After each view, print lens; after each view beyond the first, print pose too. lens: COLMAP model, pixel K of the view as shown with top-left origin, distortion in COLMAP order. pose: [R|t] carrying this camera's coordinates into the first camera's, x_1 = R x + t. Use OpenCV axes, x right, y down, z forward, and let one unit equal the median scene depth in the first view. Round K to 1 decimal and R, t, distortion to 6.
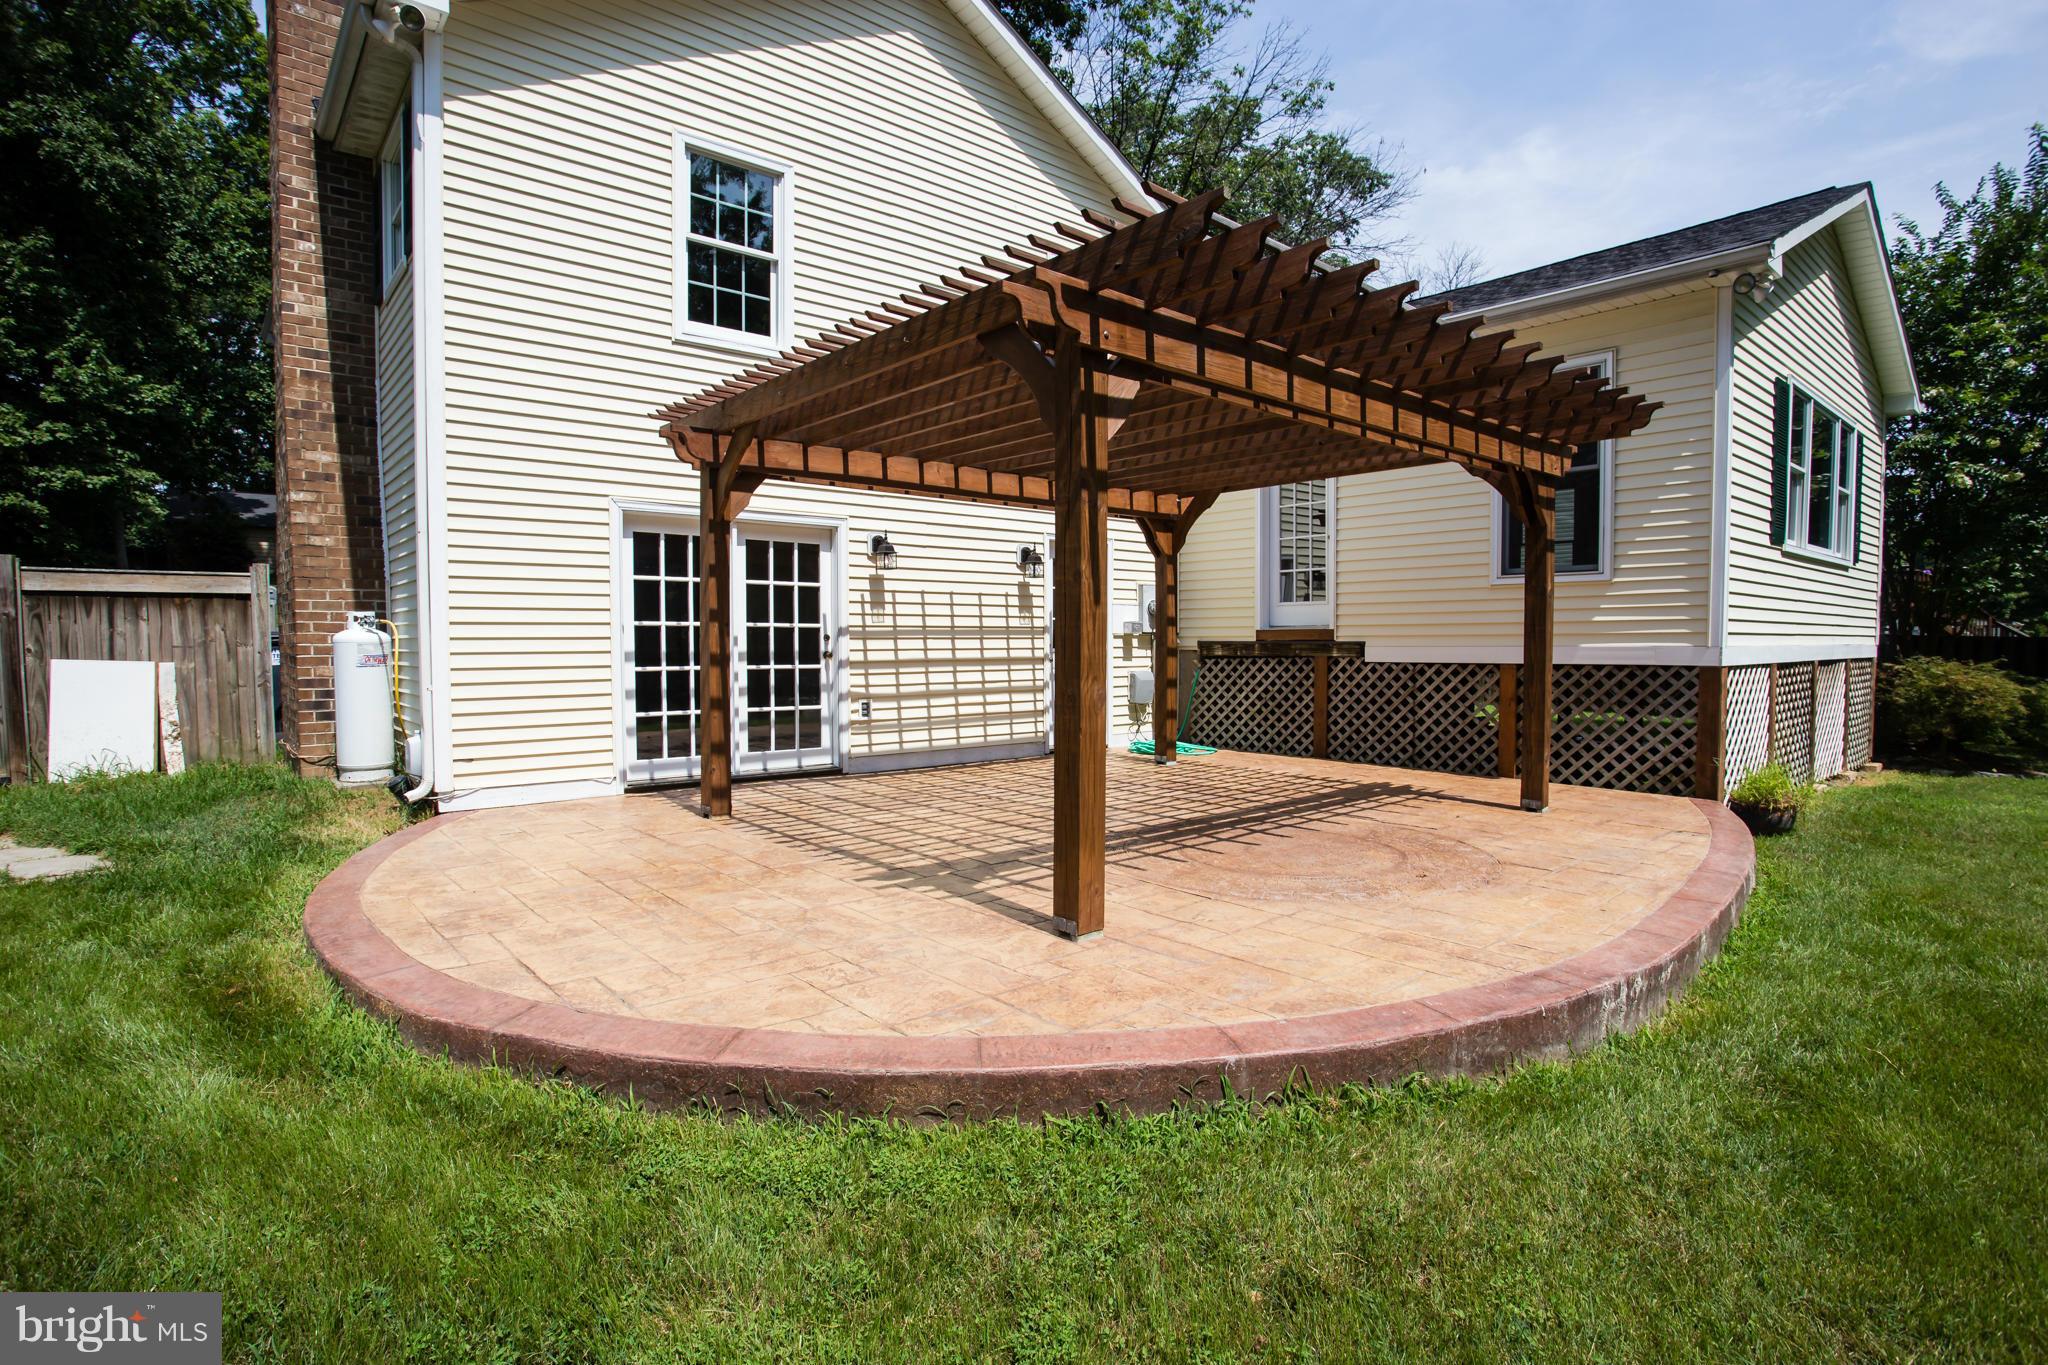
lens RADIAL K [[992.7, 0, 1017.0], [0, 992.7, 678.5], [0, 0, 1]] dist [-0.076776, 0.027671]
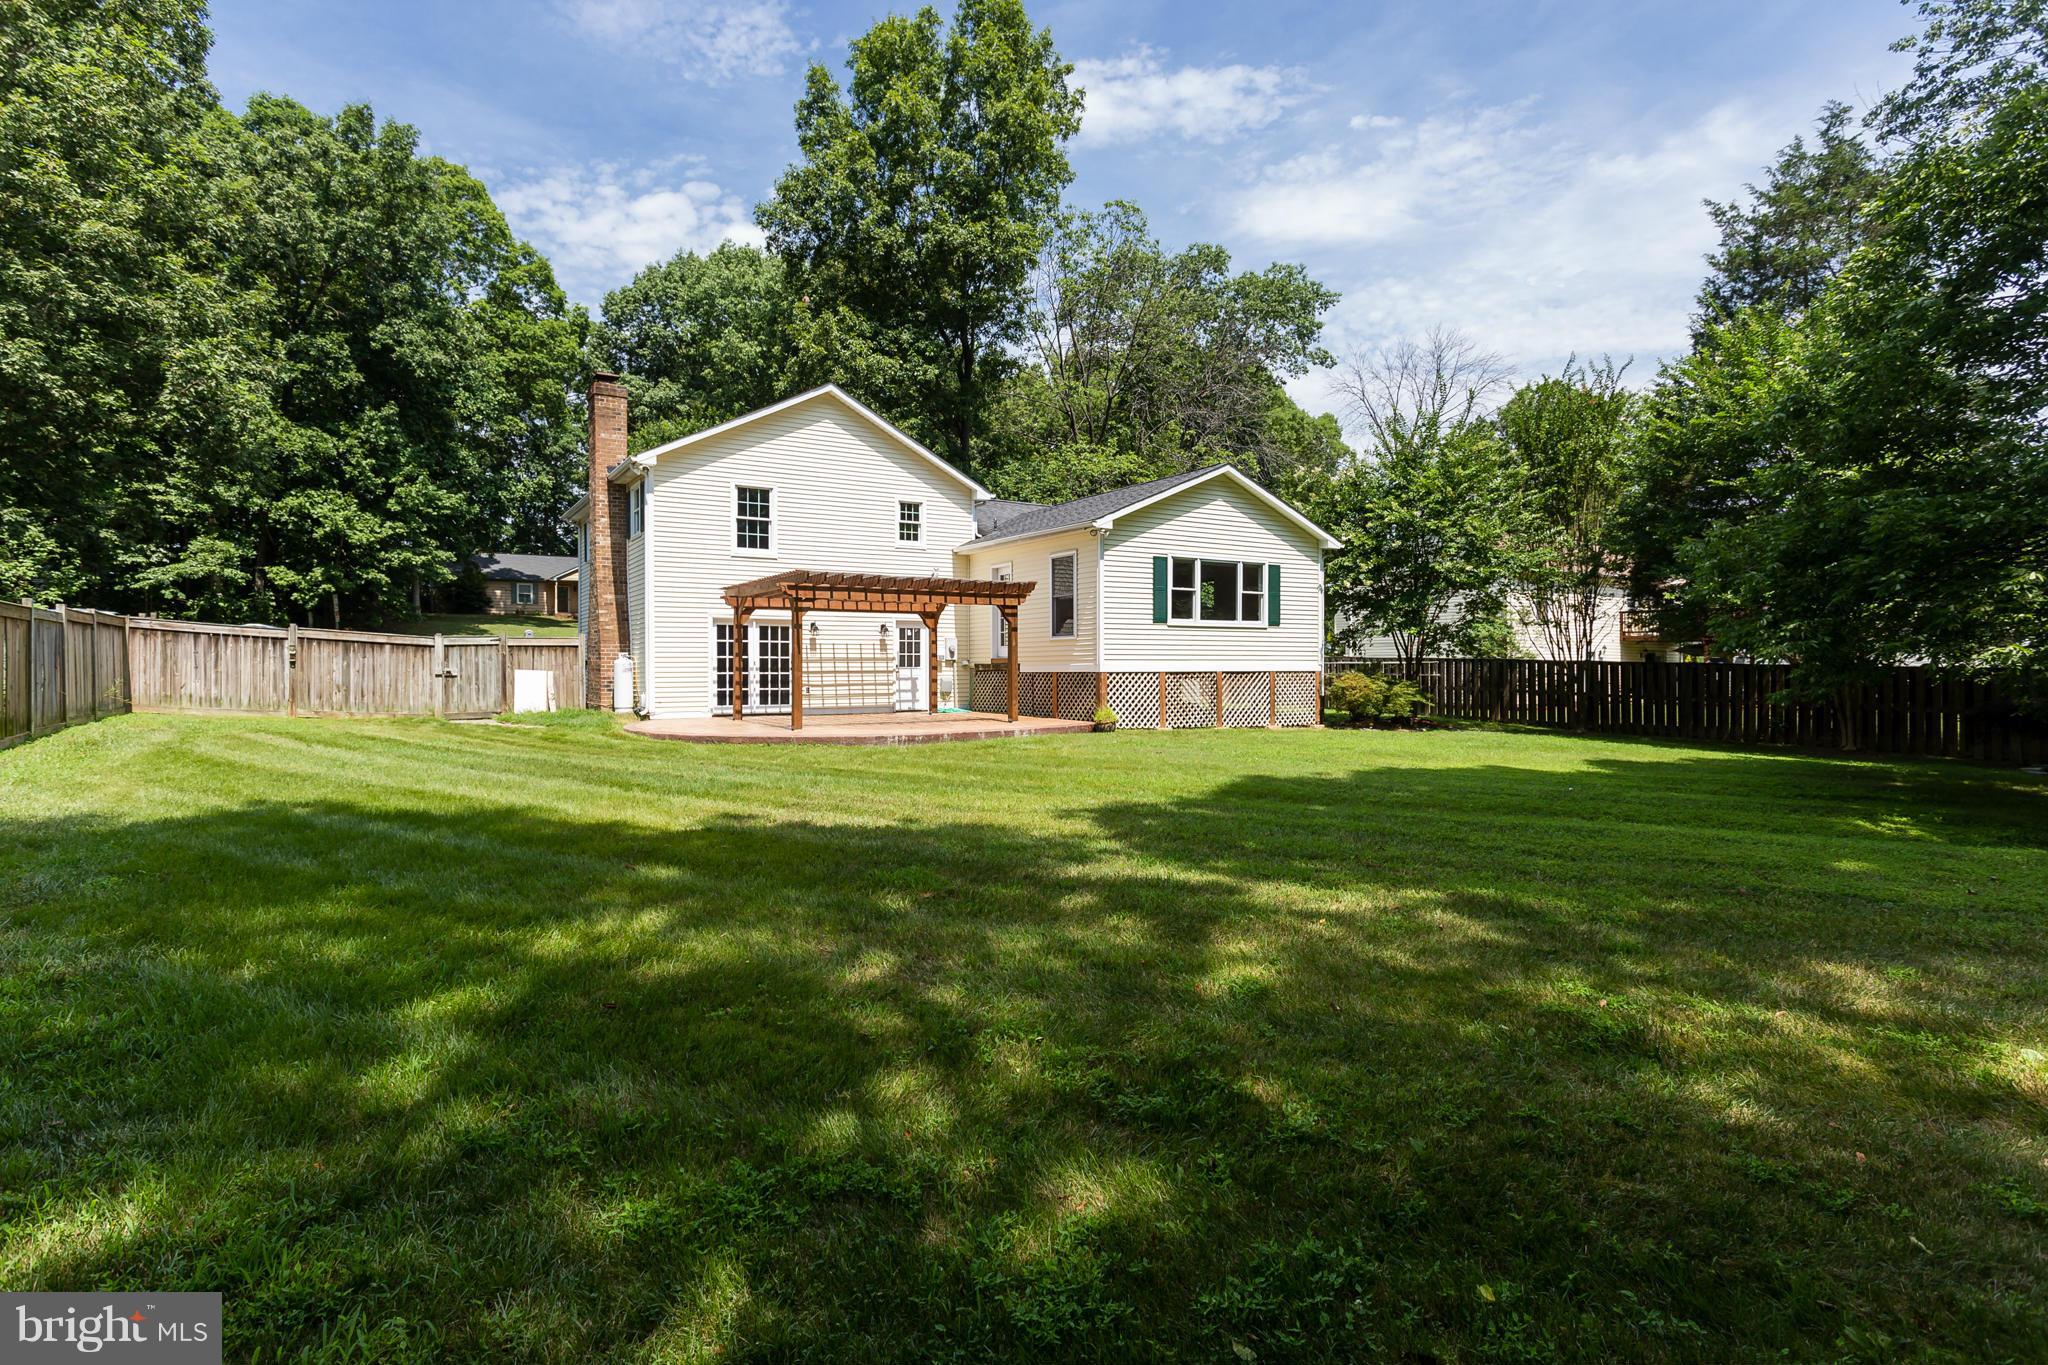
lens RADIAL K [[1022.1, 0, 1018.3], [0, 1022.1, 659.8], [0, 0, 1]] dist [0.001664, 0.000235]
pose [[0.987545, -0.001949, -0.157326, 0.837364], [-0.004775, 0.999091, -0.042351, 0.065056], [0.157265, 0.042575, 0.986638, -1.591298]]
